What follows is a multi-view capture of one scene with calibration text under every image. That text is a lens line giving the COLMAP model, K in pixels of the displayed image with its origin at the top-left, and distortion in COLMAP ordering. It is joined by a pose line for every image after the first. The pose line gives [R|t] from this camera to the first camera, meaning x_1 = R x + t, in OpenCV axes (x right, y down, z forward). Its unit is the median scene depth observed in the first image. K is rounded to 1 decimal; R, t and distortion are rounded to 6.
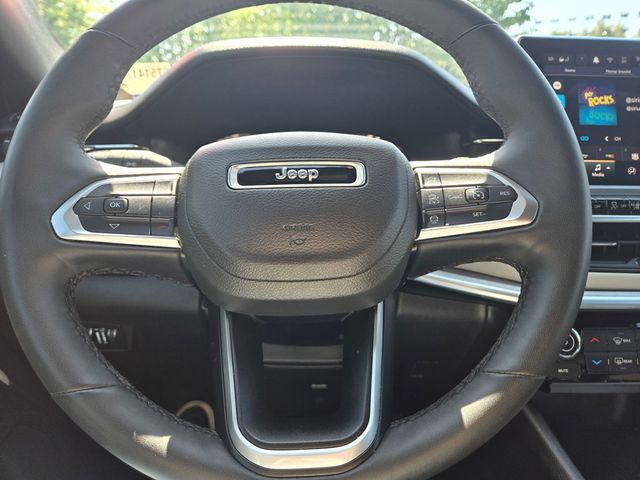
lens RADIAL K [[434.6, 0, 316.8], [0, 434.6, 238.2], [0, 0, 1]] dist [0.036202, -0.004443]
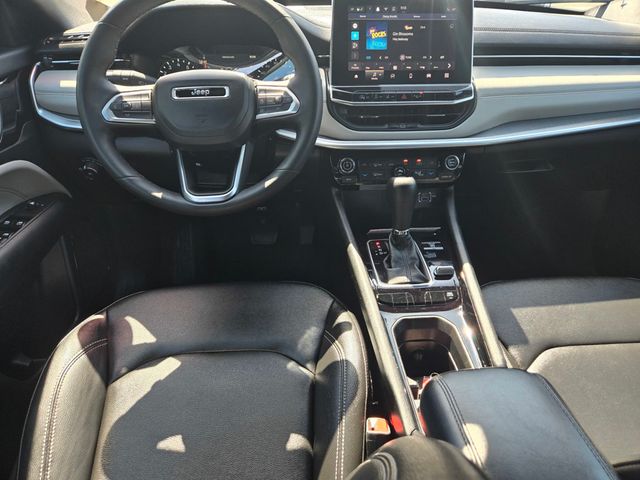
lens RADIAL K [[434.6, 0, 324.8], [0, 434.6, 238.8], [0, 0, 1]] dist [0.036202, -0.004443]
pose [[0.998603, -0.028153, 0.044710, 0.486325], [0.013117, 0.951821, 0.306374, -0.100978], [-0.051181, -0.305359, 0.950861, -1.521081]]
